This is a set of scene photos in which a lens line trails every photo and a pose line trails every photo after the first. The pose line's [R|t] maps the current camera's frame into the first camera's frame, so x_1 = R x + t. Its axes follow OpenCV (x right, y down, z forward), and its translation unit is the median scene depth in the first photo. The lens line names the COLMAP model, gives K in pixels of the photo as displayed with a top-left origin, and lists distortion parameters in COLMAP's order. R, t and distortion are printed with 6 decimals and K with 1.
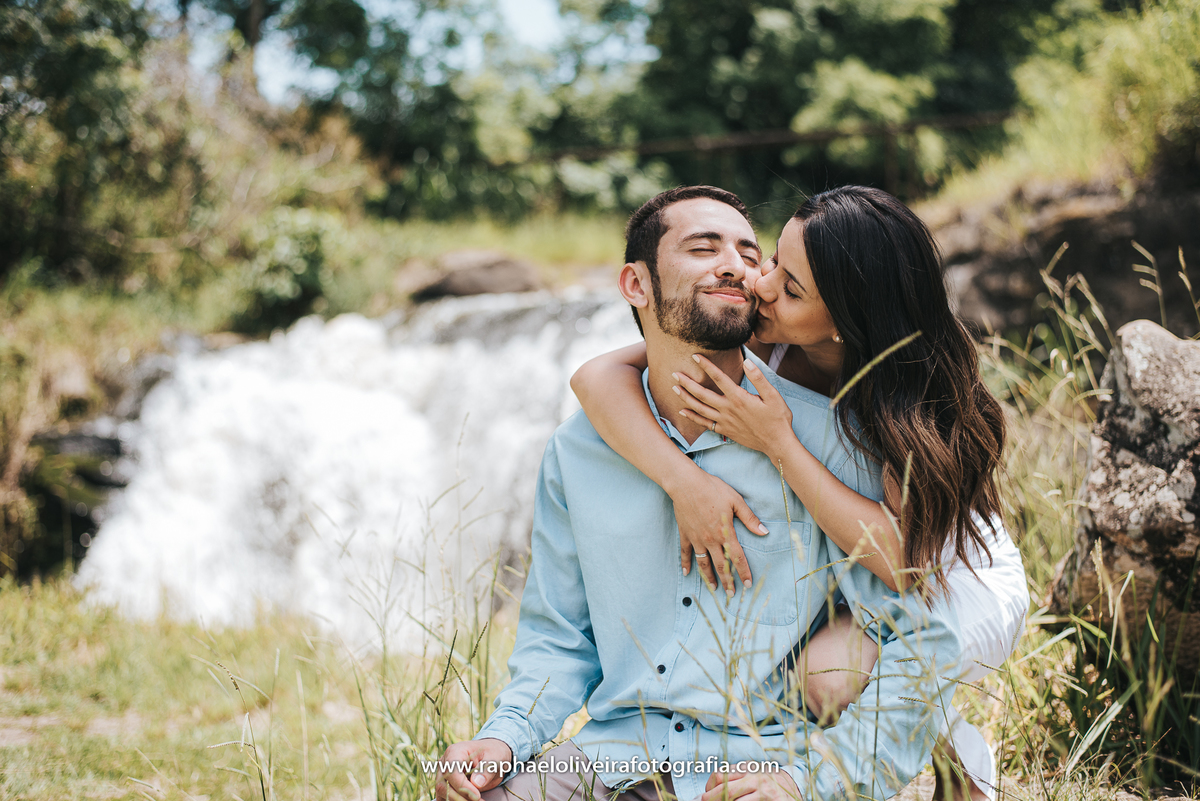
lens RADIAL K [[1795.3, 0, 599.4], [0, 1795.3, 400.8], [0, 0, 1]] dist [-0.094515, 0.000000]
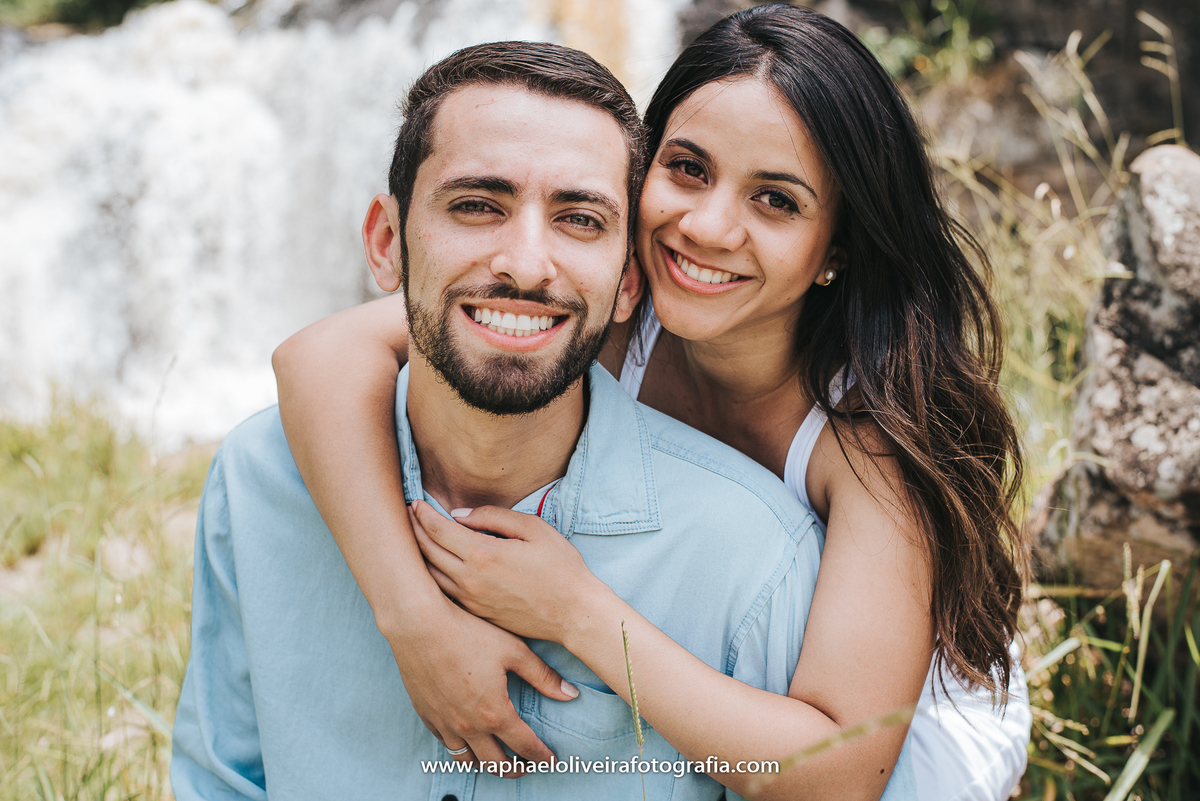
lens RADIAL K [[1795.3, 0, 604.2], [0, 1795.3, 399.3], [0, 0, 1]] dist [-0.094515, 0.000000]
pose [[0.997297, -0.039759, 0.061787, 0.048187], [0.027251, 0.981120, 0.191470, -0.087227], [-0.068233, -0.189269, 0.979552, 0.345698]]
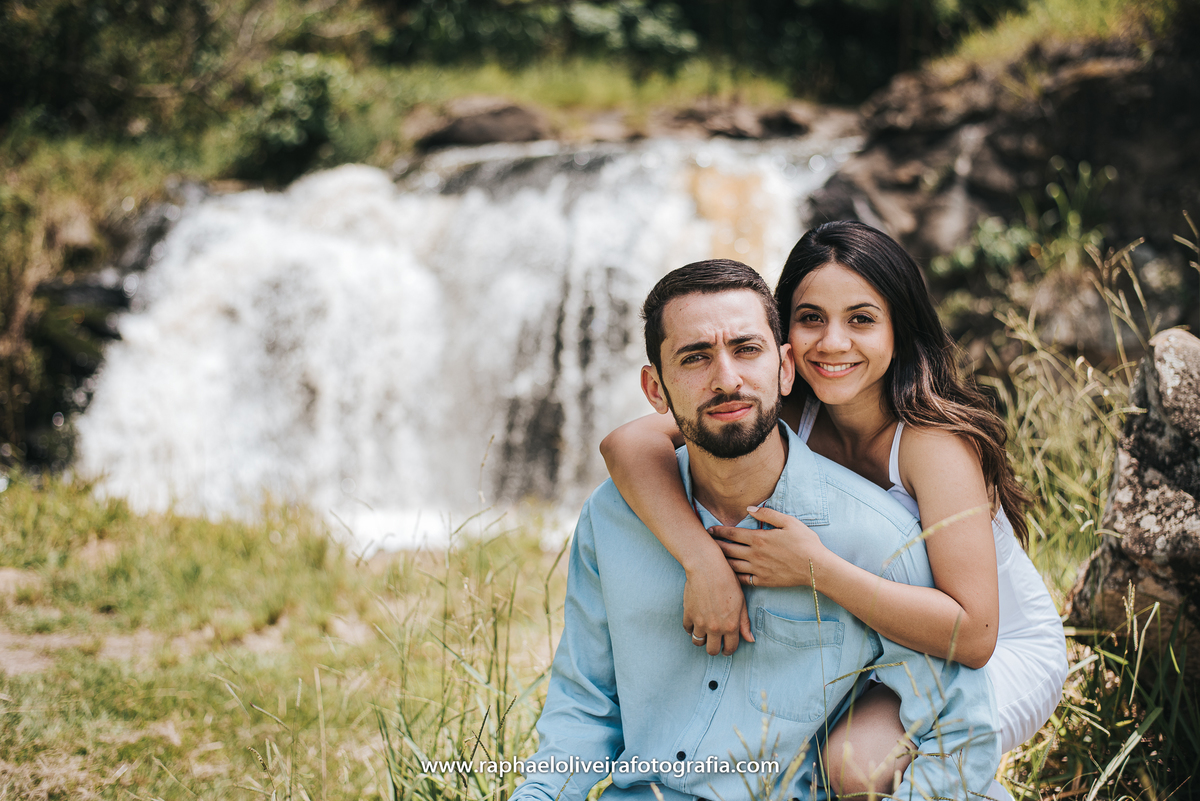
lens RADIAL K [[1795.3, 0, 599.7], [0, 1795.3, 392.9], [0, 0, 1]] dist [-0.094515, 0.000000]
pose [[0.999909, 0.013497, -0.000900, -0.011003], [-0.013348, 0.995301, 0.095906, -0.101712], [0.002190, -0.095886, 0.995390, 0.021014]]
